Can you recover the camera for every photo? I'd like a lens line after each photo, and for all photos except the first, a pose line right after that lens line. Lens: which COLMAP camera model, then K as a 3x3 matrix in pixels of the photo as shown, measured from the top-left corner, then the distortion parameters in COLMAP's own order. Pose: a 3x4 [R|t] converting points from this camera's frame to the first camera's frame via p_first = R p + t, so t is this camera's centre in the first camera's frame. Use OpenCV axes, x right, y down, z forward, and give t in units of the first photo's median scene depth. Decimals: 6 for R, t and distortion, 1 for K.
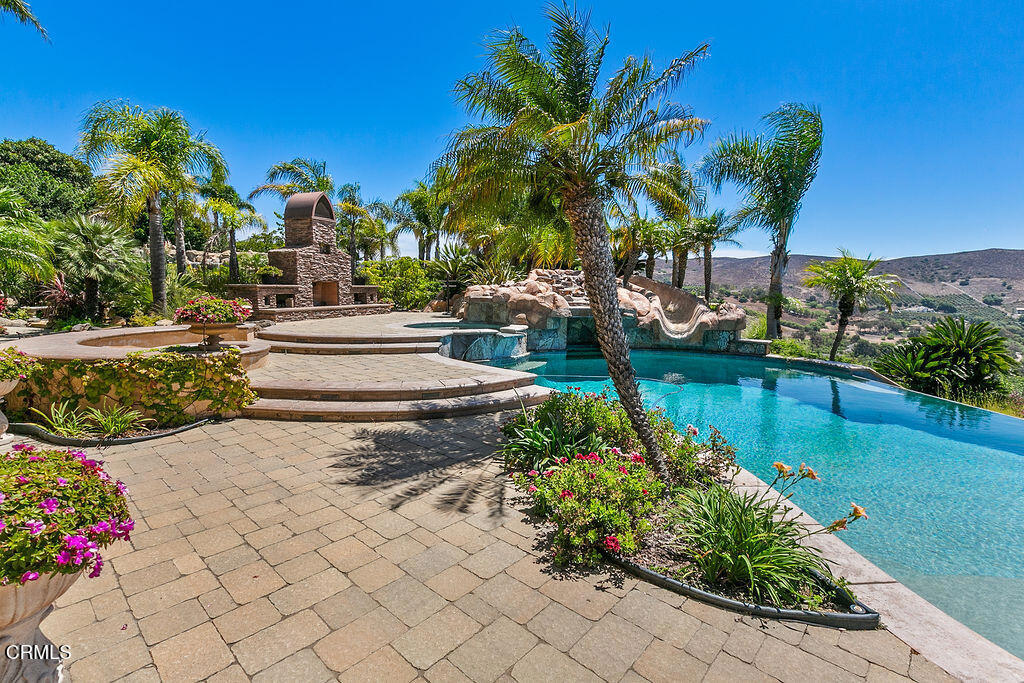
lens RADIAL K [[467.5, 0, 512.0], [0, 467.5, 341.5], [0, 0, 1]] dist [-0.000214, -0.000011]
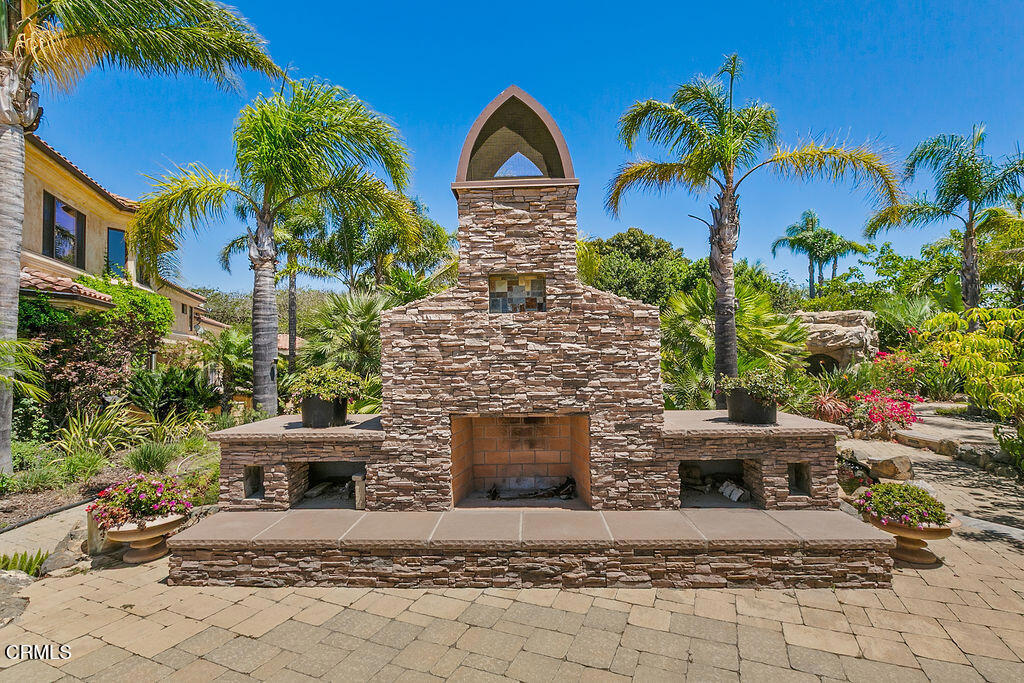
lens RADIAL K [[486.8, 0, 511.0], [0, 486.8, 360.7], [0, 0, 1]] dist [0.001612, 0.000079]
pose [[0.325917, 0.000738, -0.945398, -0.148204], [-0.089818, 0.995501, -0.030187, -0.152924], [0.941122, 0.094752, 0.324516, 0.922015]]
